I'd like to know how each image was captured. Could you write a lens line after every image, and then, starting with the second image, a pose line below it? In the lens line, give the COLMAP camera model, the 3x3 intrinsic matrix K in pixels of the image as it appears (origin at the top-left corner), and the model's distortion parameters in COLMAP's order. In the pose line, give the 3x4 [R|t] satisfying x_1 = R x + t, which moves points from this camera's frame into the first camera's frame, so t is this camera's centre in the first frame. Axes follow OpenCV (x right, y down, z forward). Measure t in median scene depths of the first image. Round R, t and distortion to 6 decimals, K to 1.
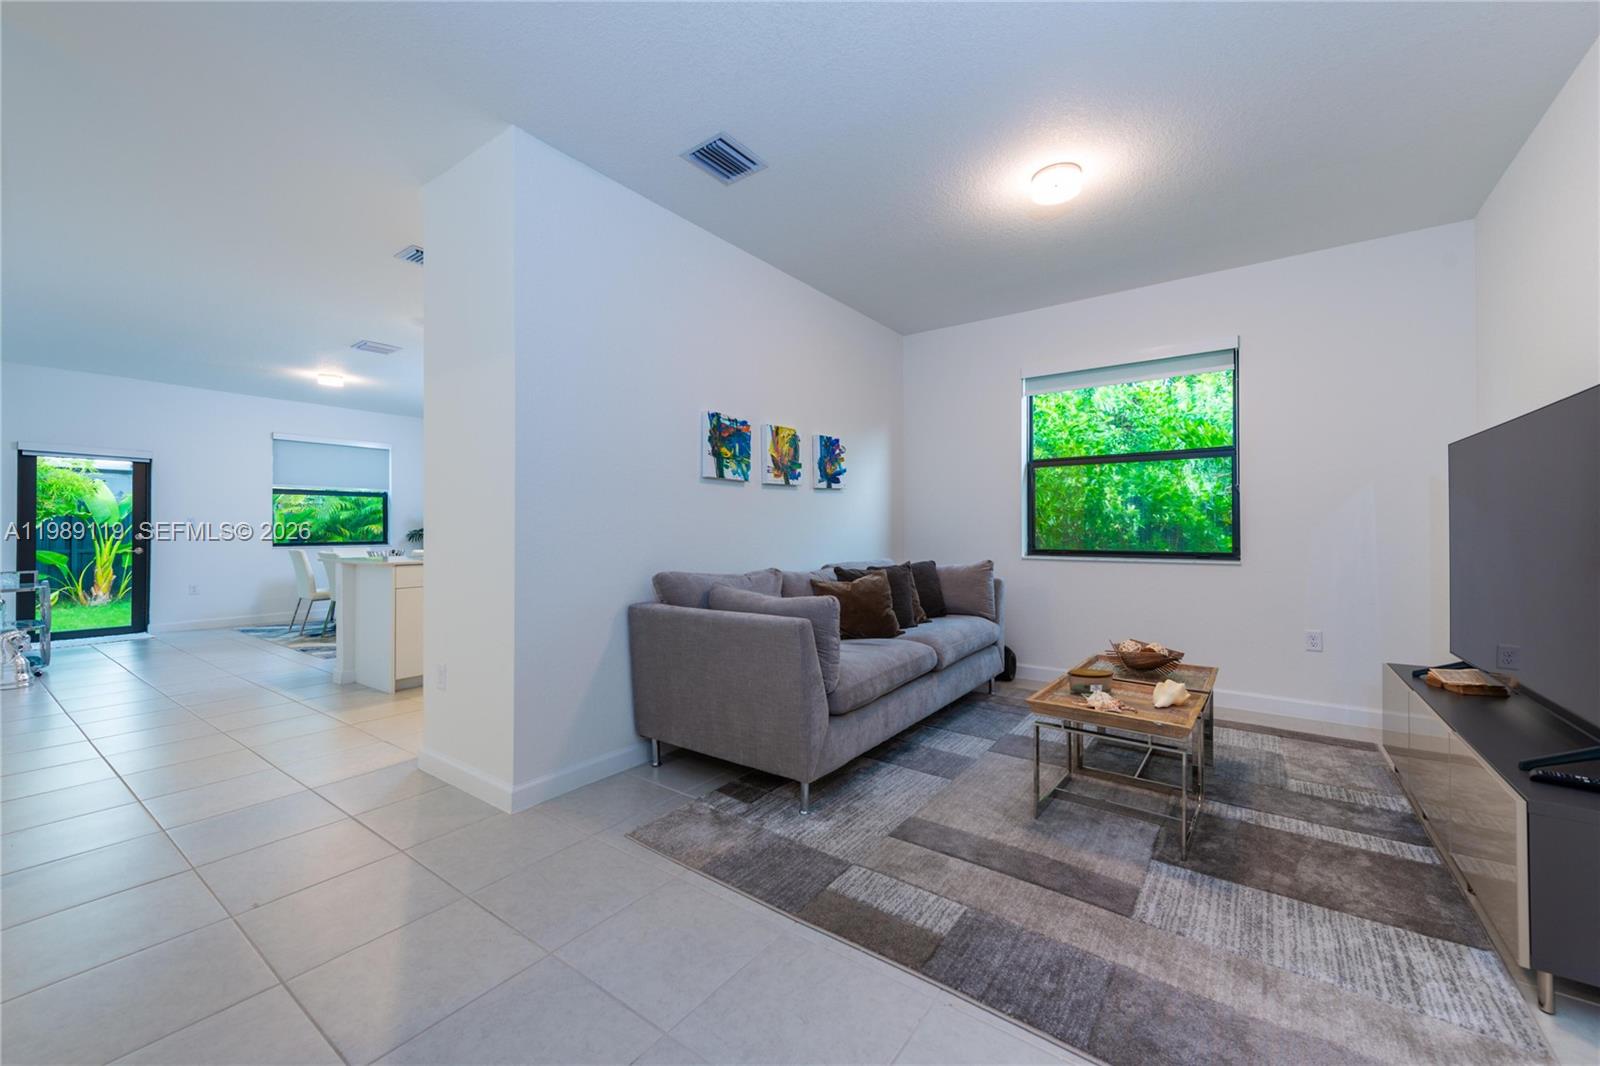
lens RADIAL K [[624.0, 0, 797.0], [0, 624.0, 524.6], [0, 0, 1]] dist [0.000886, -0.000612]
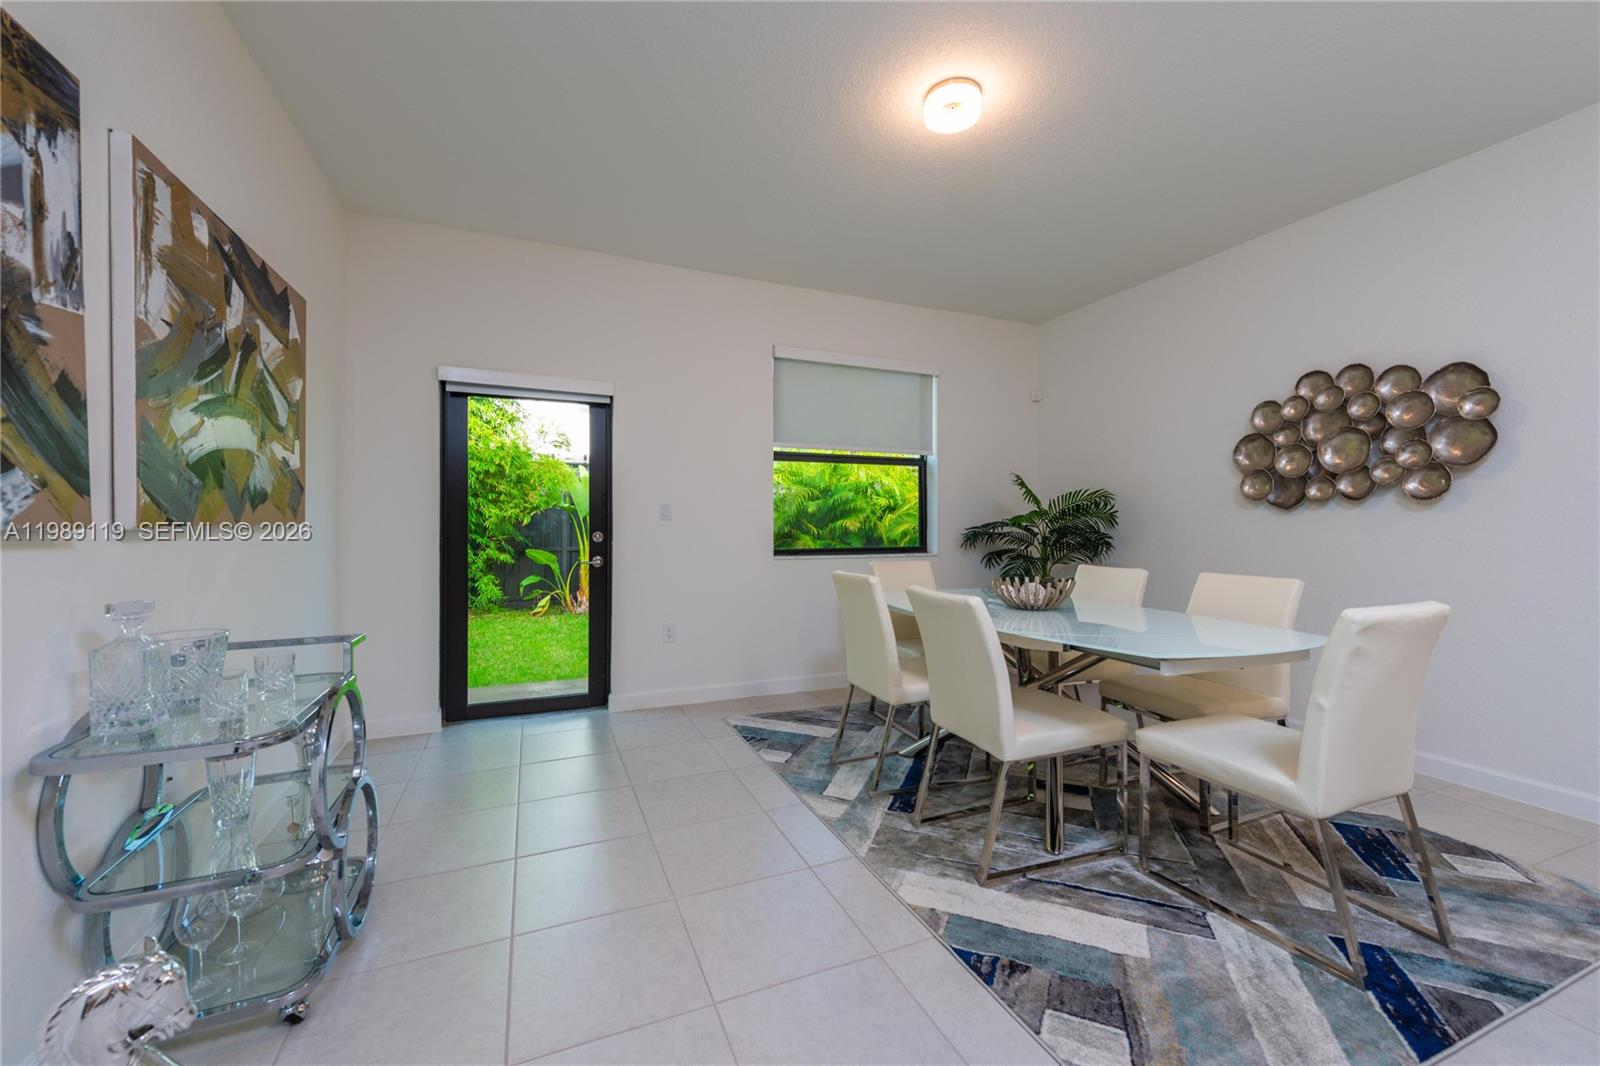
lens RADIAL K [[624.0, 0, 792.4], [0, 624.0, 527.8], [0, 0, 1]] dist [0.000886, -0.000612]
pose [[0.848713, 0.002324, -0.528848, -0.467320], [0.002211, 0.999966, 0.007944, 0.005889], [0.528849, -0.007912, 0.848679, 0.473404]]
